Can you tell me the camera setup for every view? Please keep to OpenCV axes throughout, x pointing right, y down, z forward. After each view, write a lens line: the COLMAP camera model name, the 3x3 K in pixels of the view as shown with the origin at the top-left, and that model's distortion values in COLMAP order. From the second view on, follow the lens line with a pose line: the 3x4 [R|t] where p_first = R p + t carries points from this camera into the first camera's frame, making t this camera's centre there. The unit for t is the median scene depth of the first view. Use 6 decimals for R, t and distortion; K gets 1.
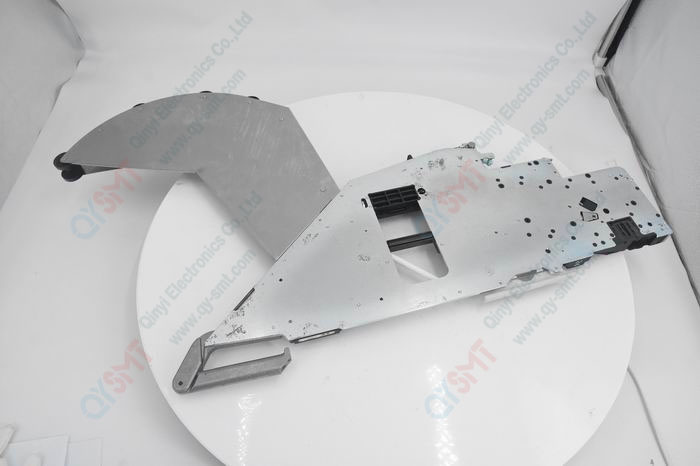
lens RADIAL K [[478.0, 0, 350.0], [0, 478.0, 233.0], [0, 0, 1]] dist [-0.136749, 0.082303]
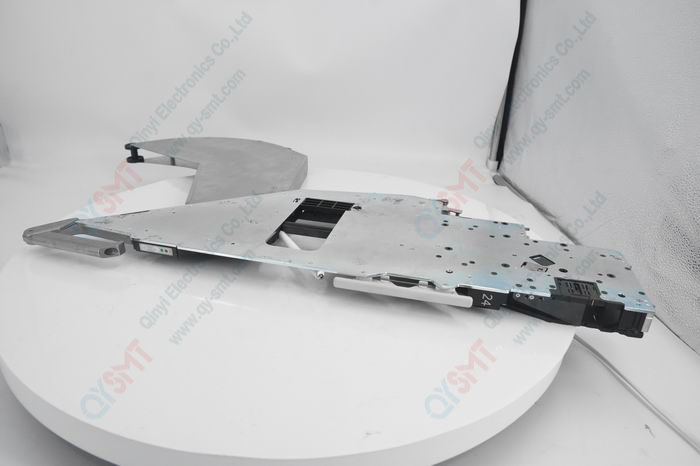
lens RADIAL K [[478.0, 0, 350.0], [0, 478.0, 233.0], [0, 0, 1]] dist [-0.136749, 0.082303]
pose [[0.868764, 0.215649, -0.445808, 0.579848], [-0.414165, 0.809923, -0.415321, 0.353477], [0.271507, 0.545454, 0.792947, 0.288543]]
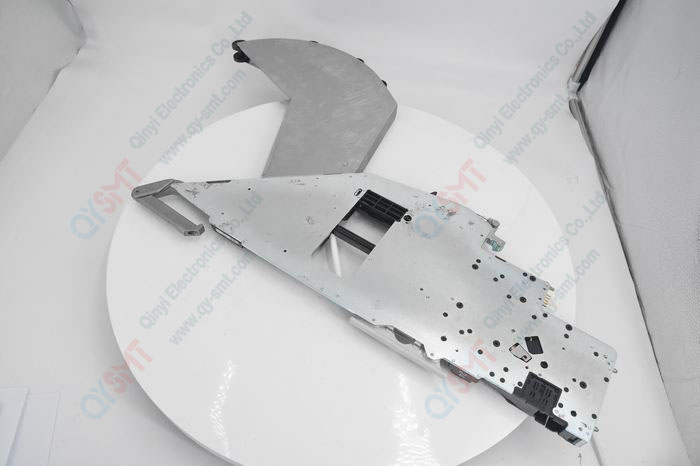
lens RADIAL K [[478.0, 0, 350.0], [0, 478.0, 233.0], [0, 0, 1]] dist [-0.136749, 0.082303]
pose [[0.655170, 0.608063, -0.448344, 0.558253], [-0.642088, 0.760889, 0.093659, -0.082353], [0.398090, 0.226514, 0.888941, 0.057821]]
